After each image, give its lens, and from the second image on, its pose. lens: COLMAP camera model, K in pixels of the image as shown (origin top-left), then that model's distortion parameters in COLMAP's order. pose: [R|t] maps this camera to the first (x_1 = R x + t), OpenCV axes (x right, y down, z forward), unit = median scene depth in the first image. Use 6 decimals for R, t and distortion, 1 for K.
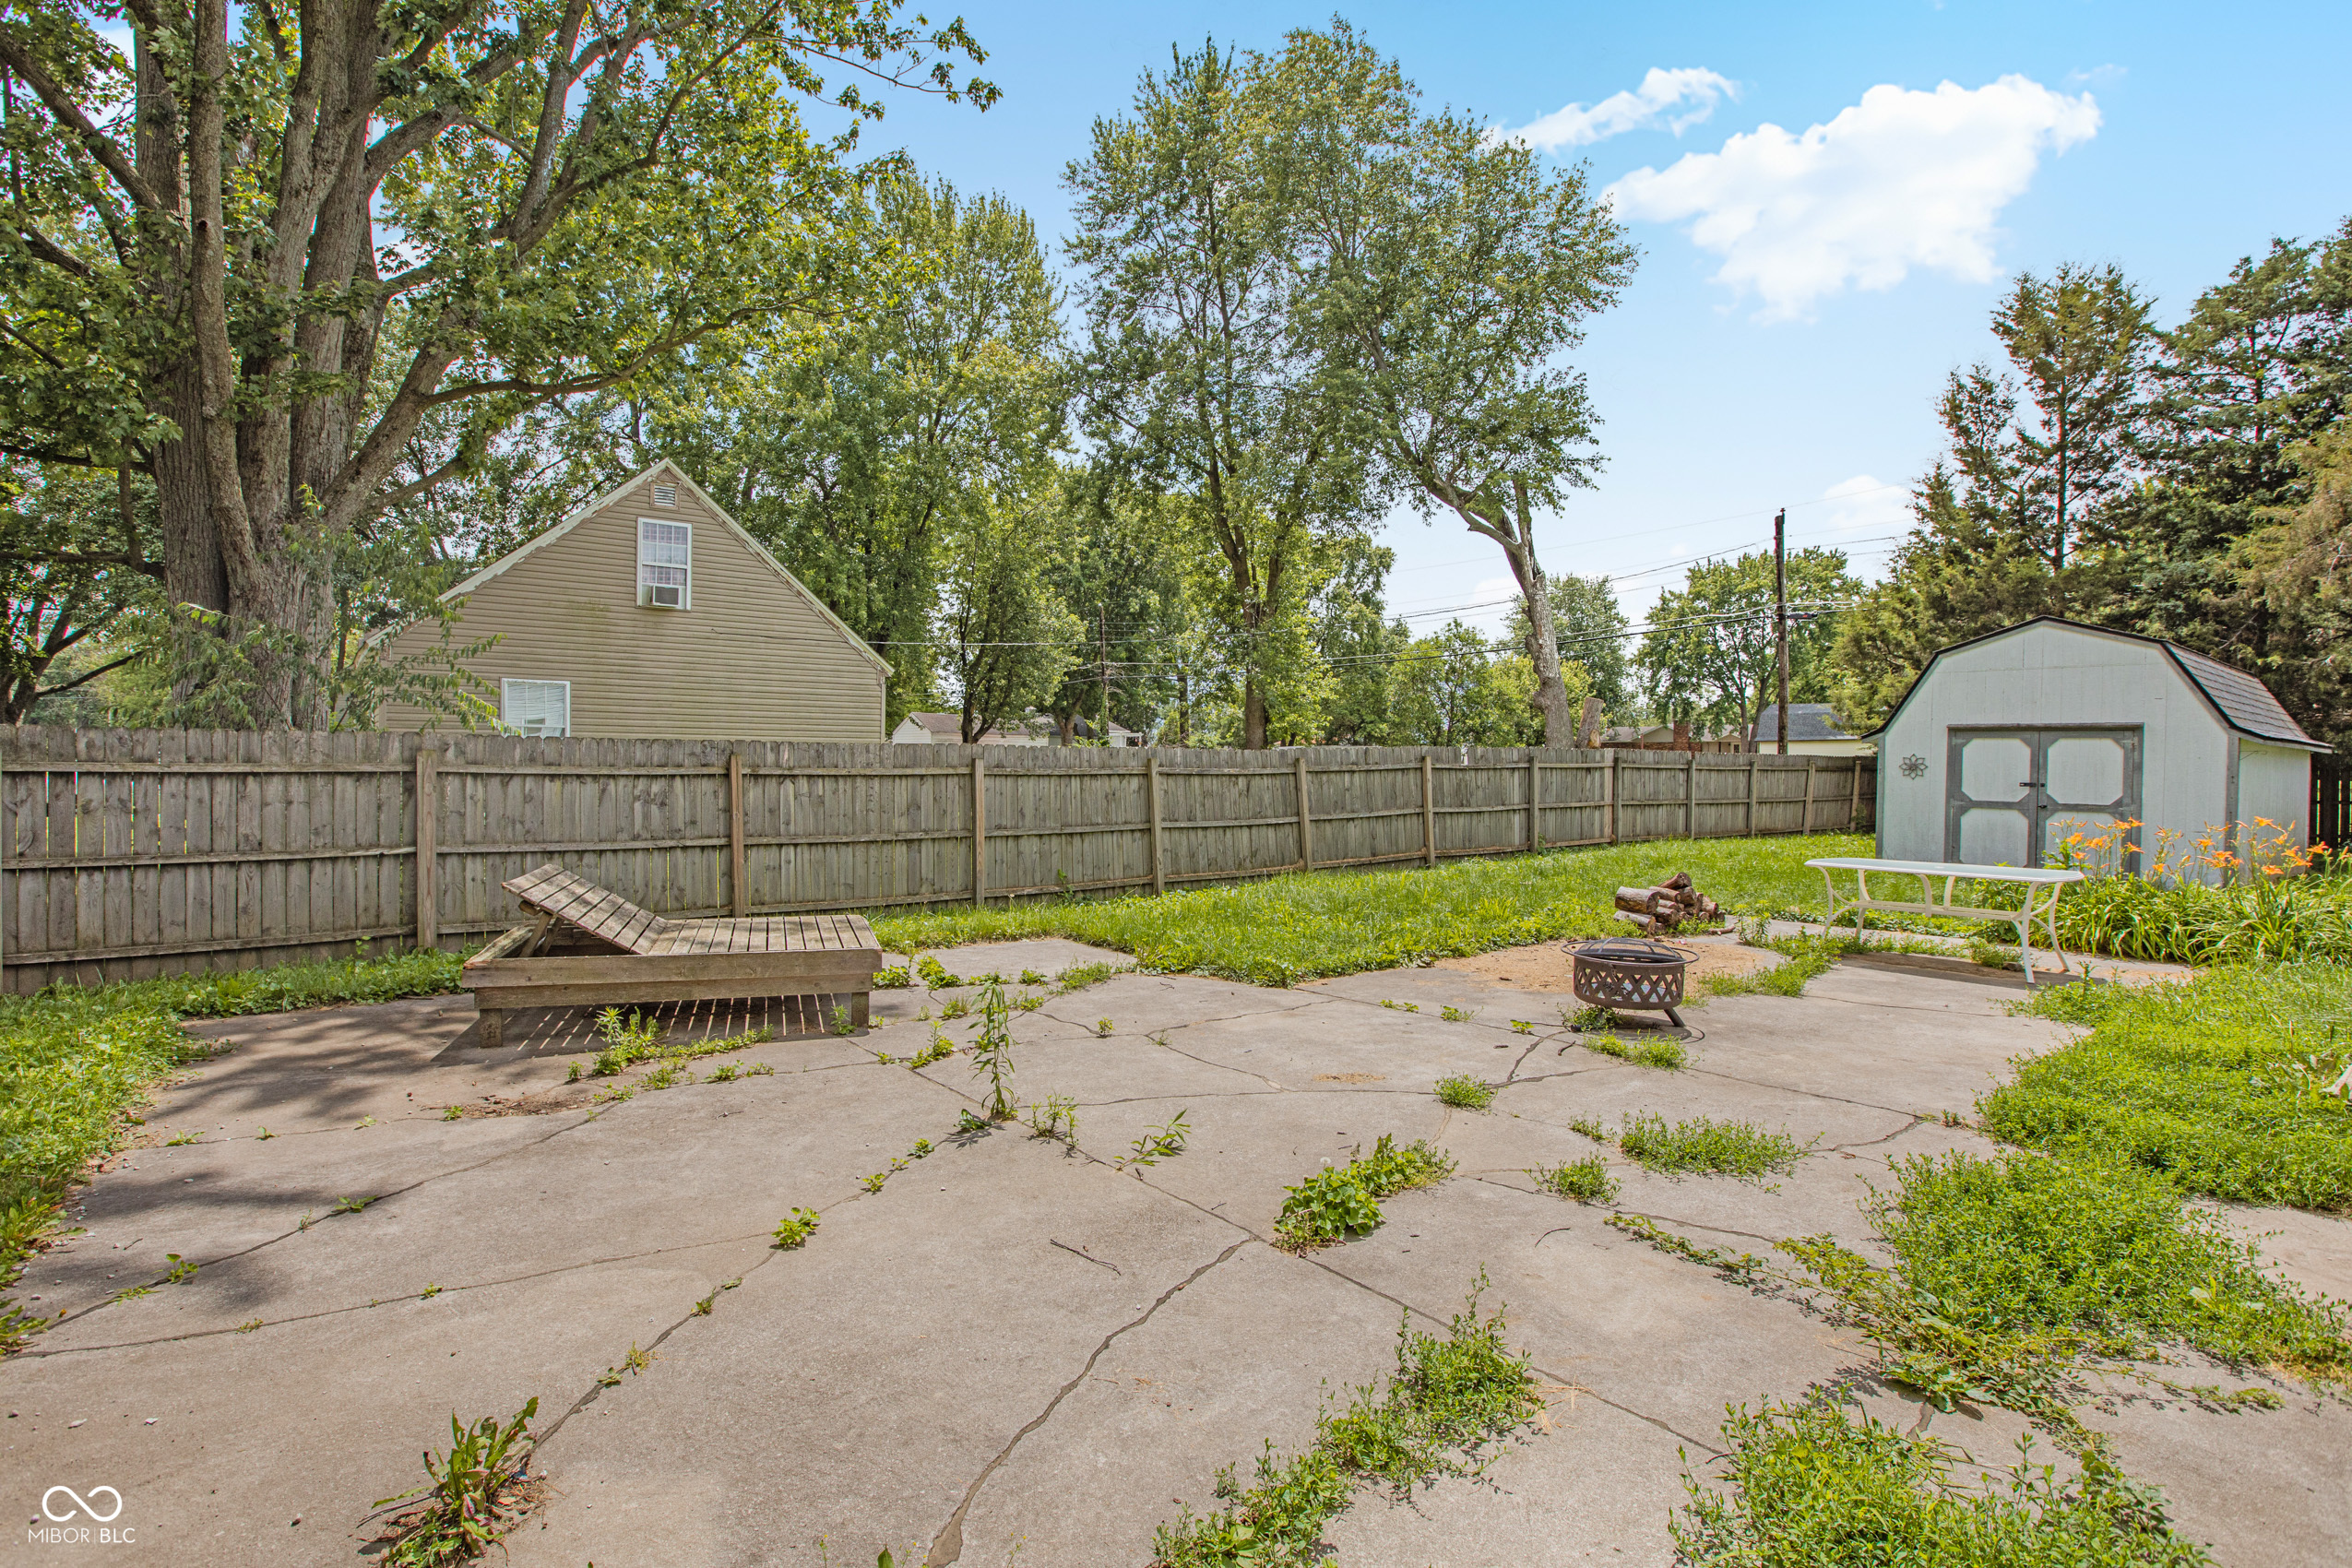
lens RADIAL K [[1134.0, 0, 1161.0], [0, 1134.0, 777.2], [0, 0, 1]] dist [-0.063571, 0.028988]
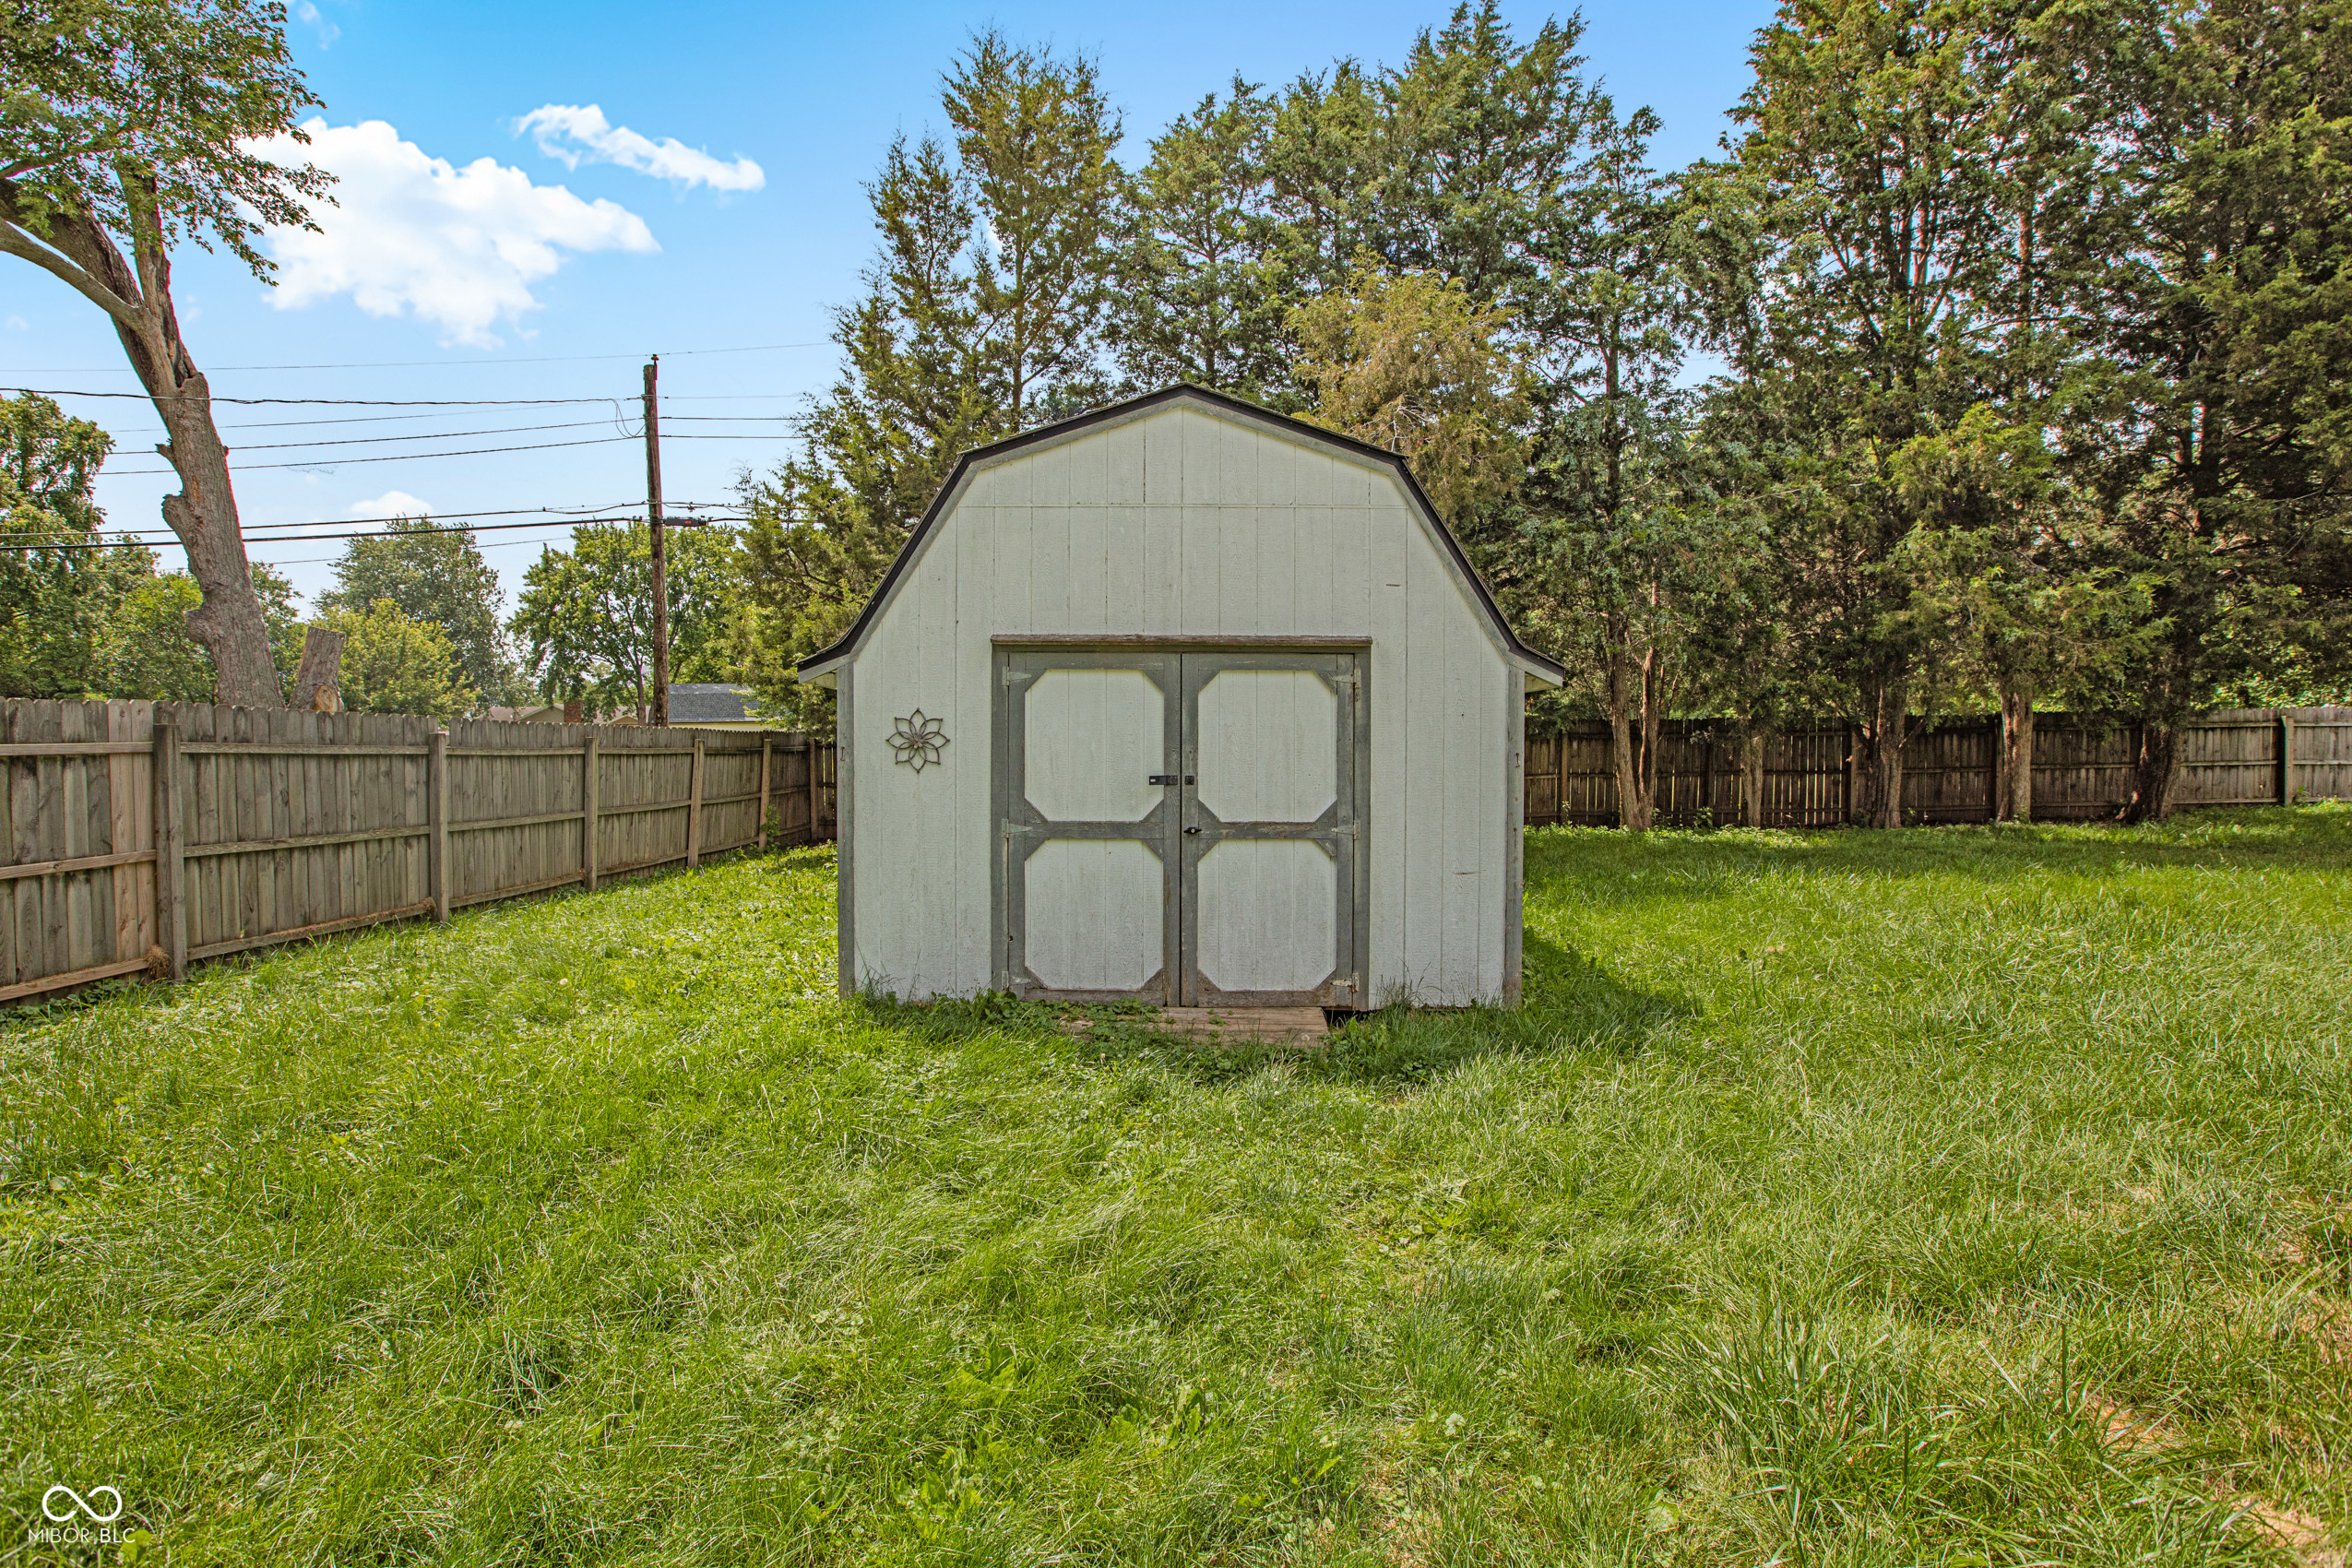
lens RADIAL K [[1134.0, 0, 1161.0], [0, 1134.0, 777.2], [0, 0, 1]] dist [-0.063571, 0.028988]
pose [[0.615578, -0.029921, 0.787508, 0.276783], [0.019803, 0.999551, 0.022498, -0.002559], [-0.787827, 0.001746, 0.615894, 0.457109]]
